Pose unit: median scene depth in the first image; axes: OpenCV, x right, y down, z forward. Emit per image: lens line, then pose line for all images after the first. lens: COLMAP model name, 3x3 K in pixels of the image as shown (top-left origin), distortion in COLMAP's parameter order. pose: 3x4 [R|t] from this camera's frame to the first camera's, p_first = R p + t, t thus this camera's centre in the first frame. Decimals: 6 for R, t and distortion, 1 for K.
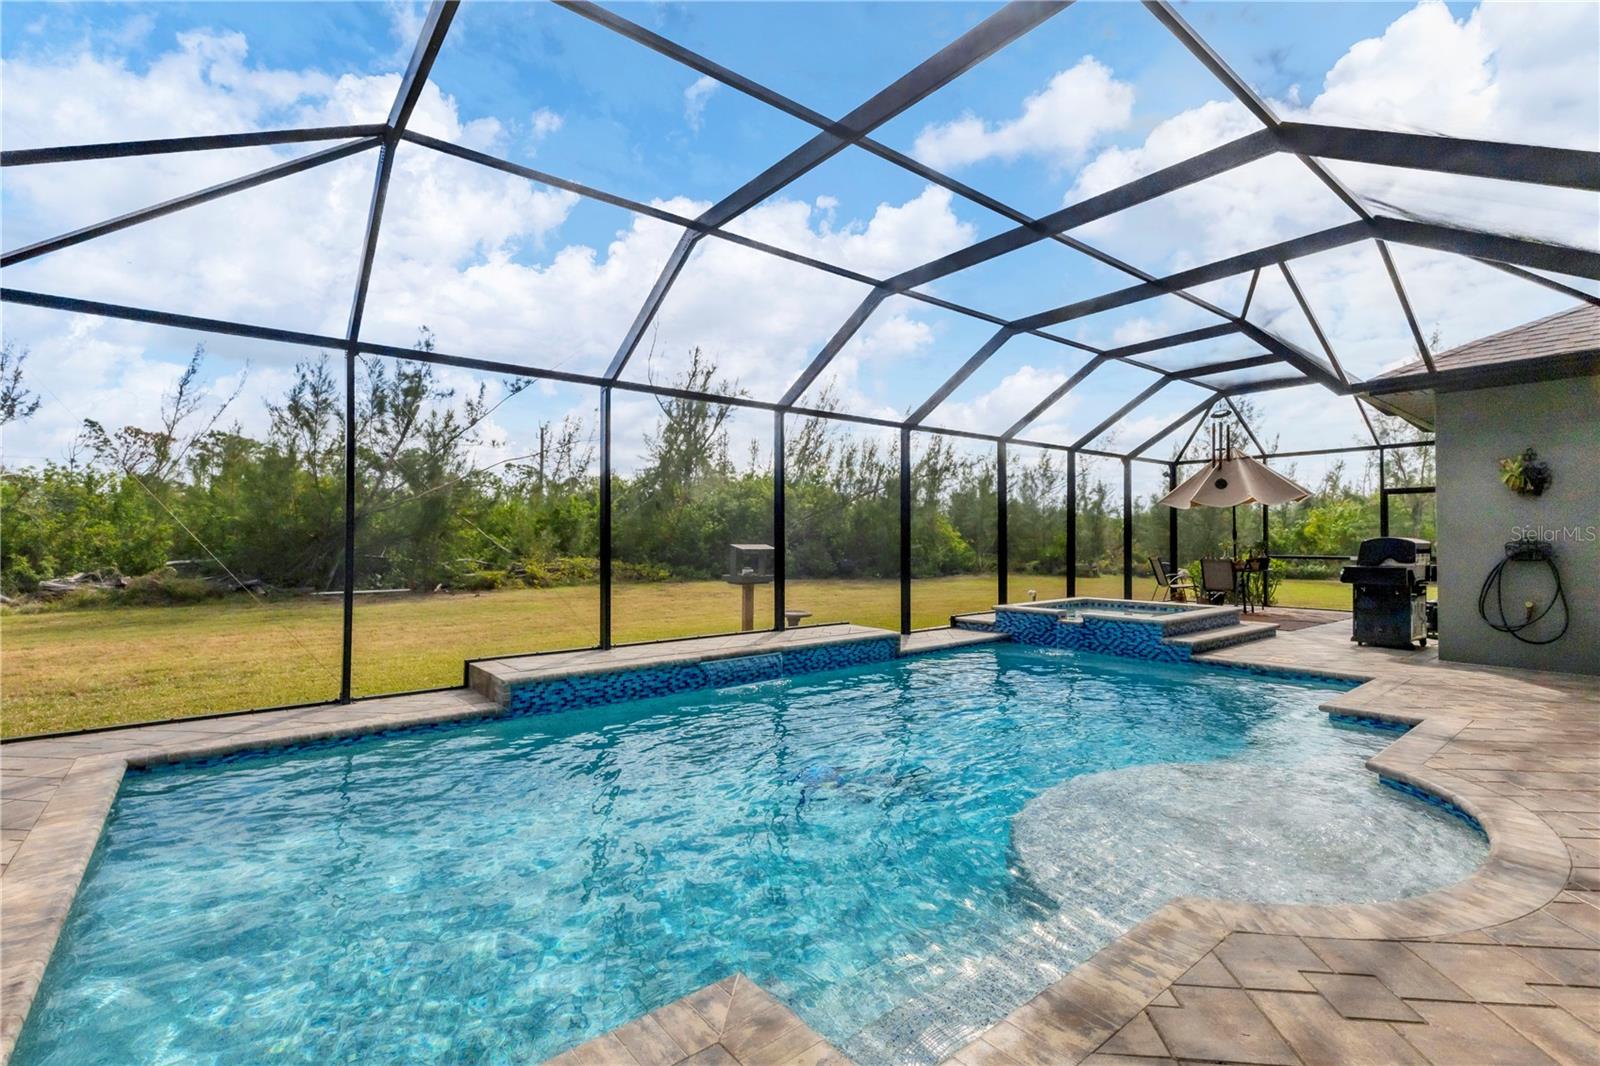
lens RADIAL K [[733.8, 0, 800.0], [0, 733.8, 533.0], [0, 0, 1]] dist [0.000728, -0.000140]
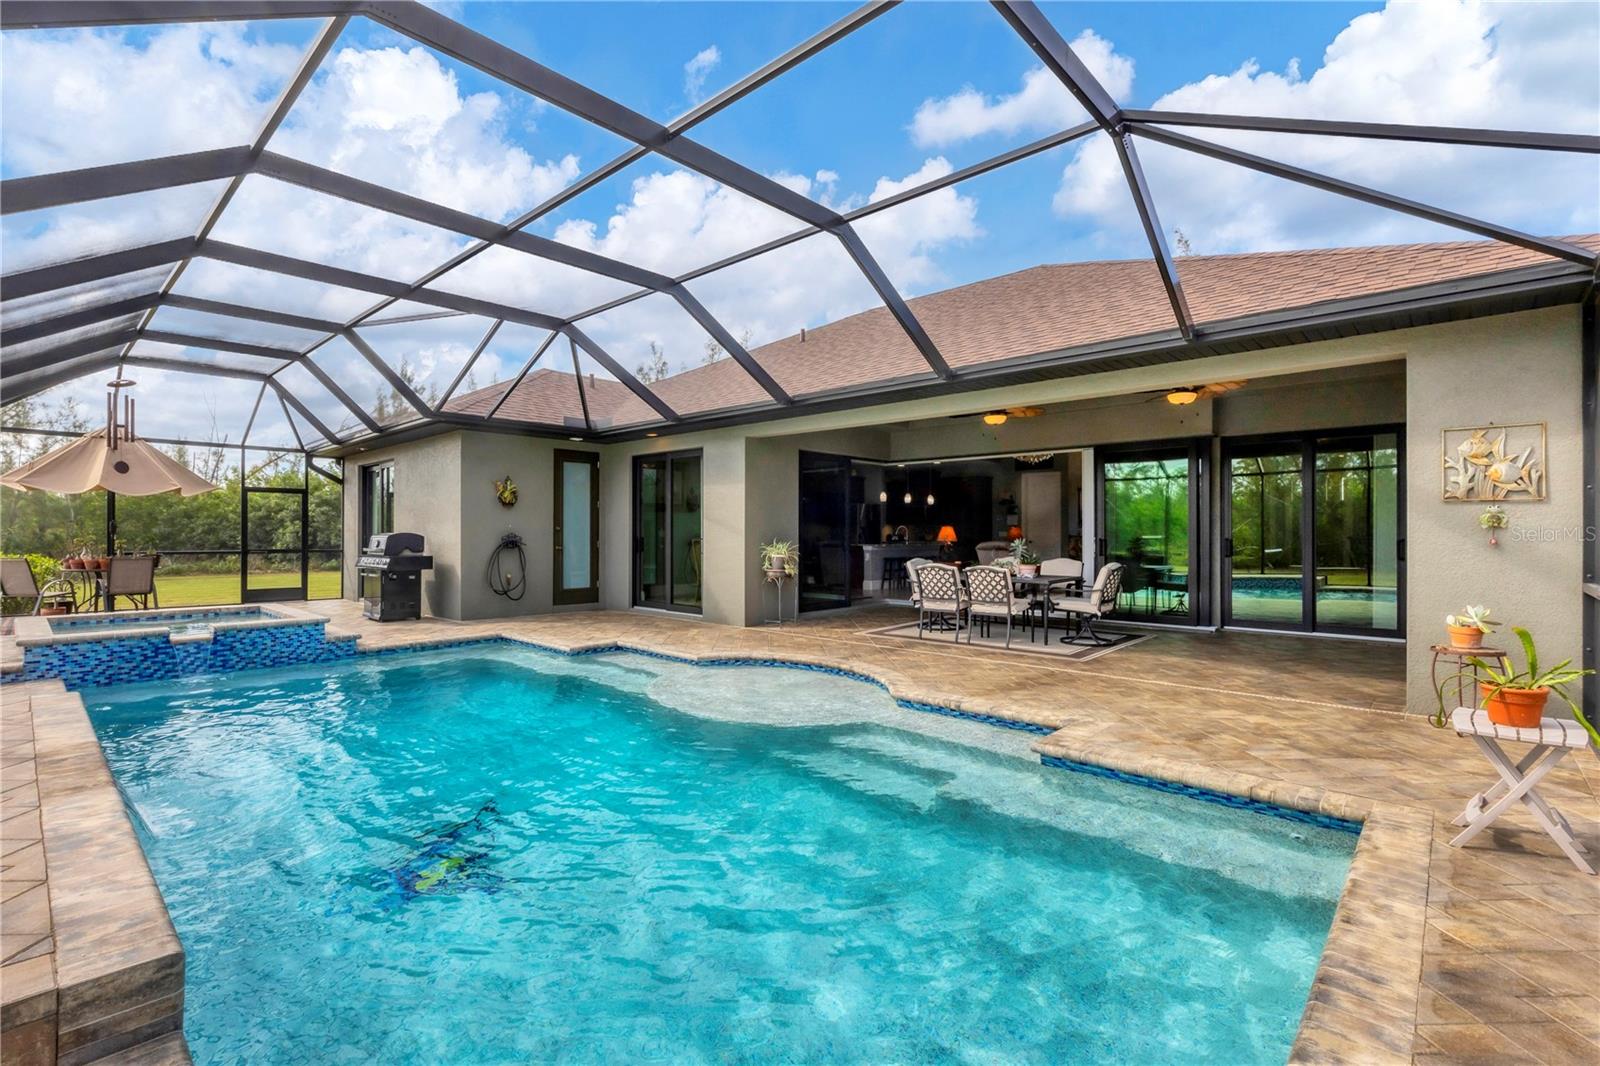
lens RADIAL K [[733.8, 0, 800.0], [0, 733.8, 533.0], [0, 0, 1]] dist [0.000728, -0.000140]
pose [[-0.149250, 0.001973, 0.988797, -0.535529], [-0.010721, 0.999936, -0.003613, 0.004440], [-0.988741, -0.011140, -0.149220, 0.521379]]
